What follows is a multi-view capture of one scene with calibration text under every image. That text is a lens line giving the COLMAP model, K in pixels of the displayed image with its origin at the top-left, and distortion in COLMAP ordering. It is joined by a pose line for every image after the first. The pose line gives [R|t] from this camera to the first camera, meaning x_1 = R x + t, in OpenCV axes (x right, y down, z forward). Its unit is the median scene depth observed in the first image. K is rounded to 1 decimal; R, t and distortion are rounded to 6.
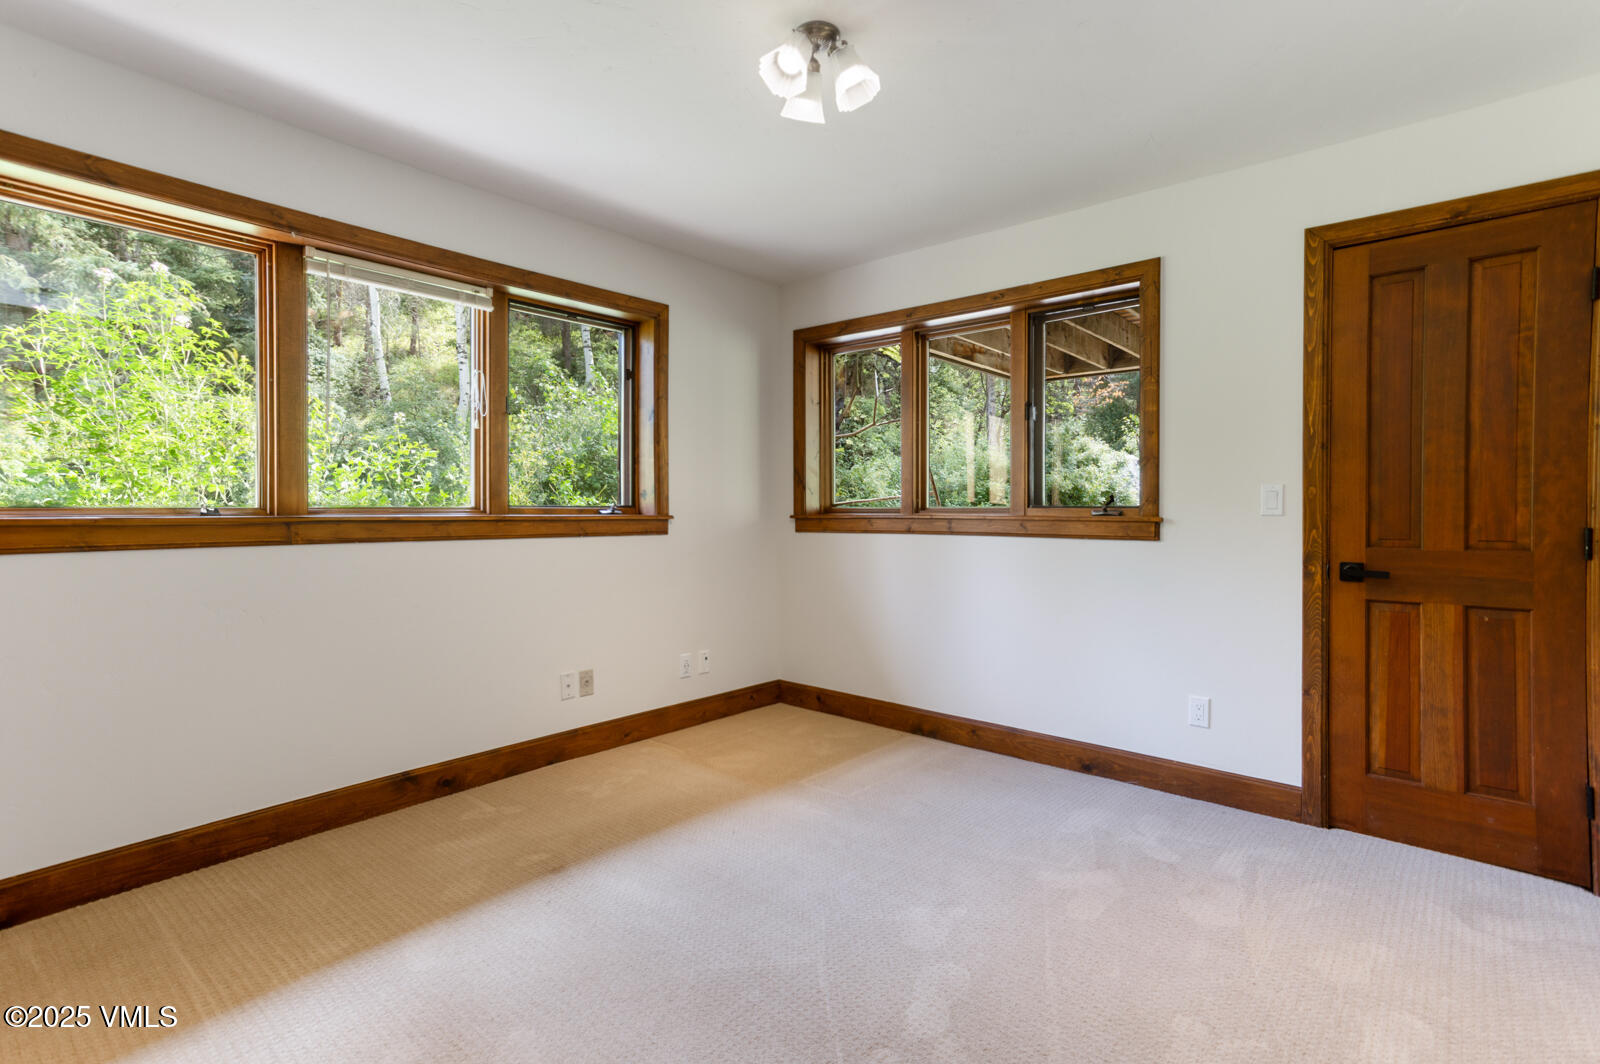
lens RADIAL K [[765.3, 0, 796.0], [0, 765.3, 517.7], [0, 0, 1]] dist [-0.000550, 0.031494]
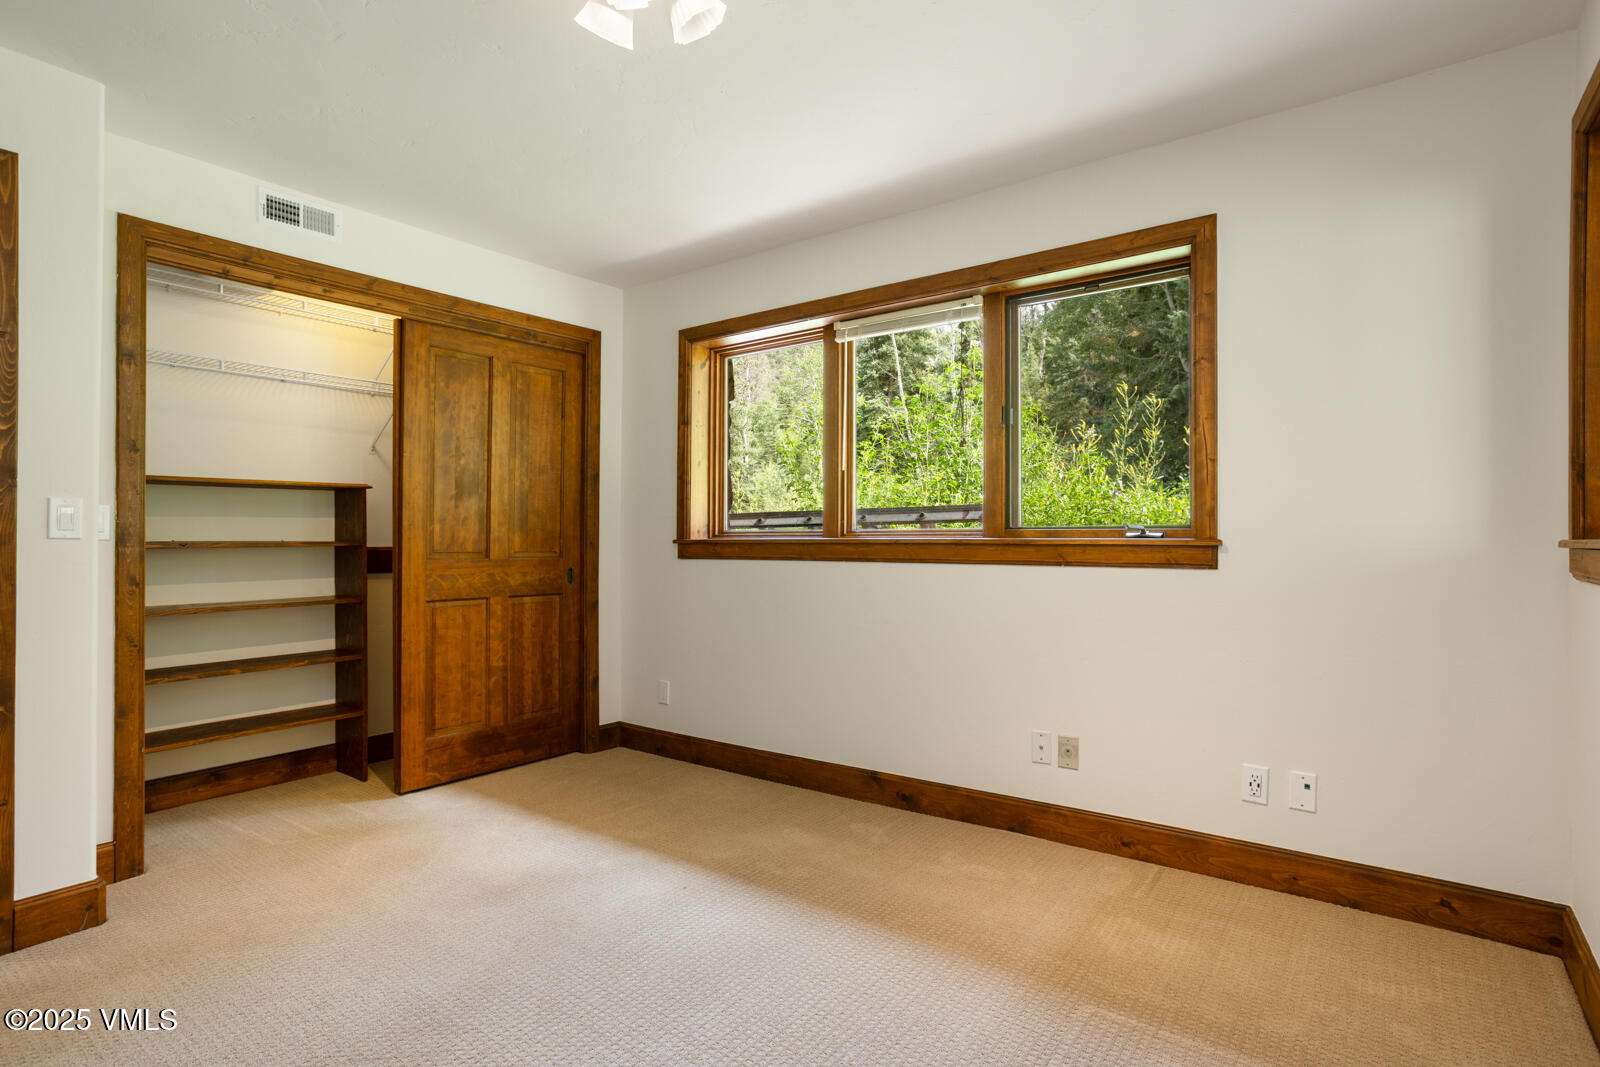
lens RADIAL K [[805.8, 0, 791.9], [0, 805.8, 530.1], [0, 0, 1]] dist [-0.052581, 0.039175]
pose [[0.088919, 0.000033, -0.996039, 0.553212], [-0.002837, 0.999996, -0.000220, -0.012237], [0.996035, 0.002845, 0.088919, 0.689661]]
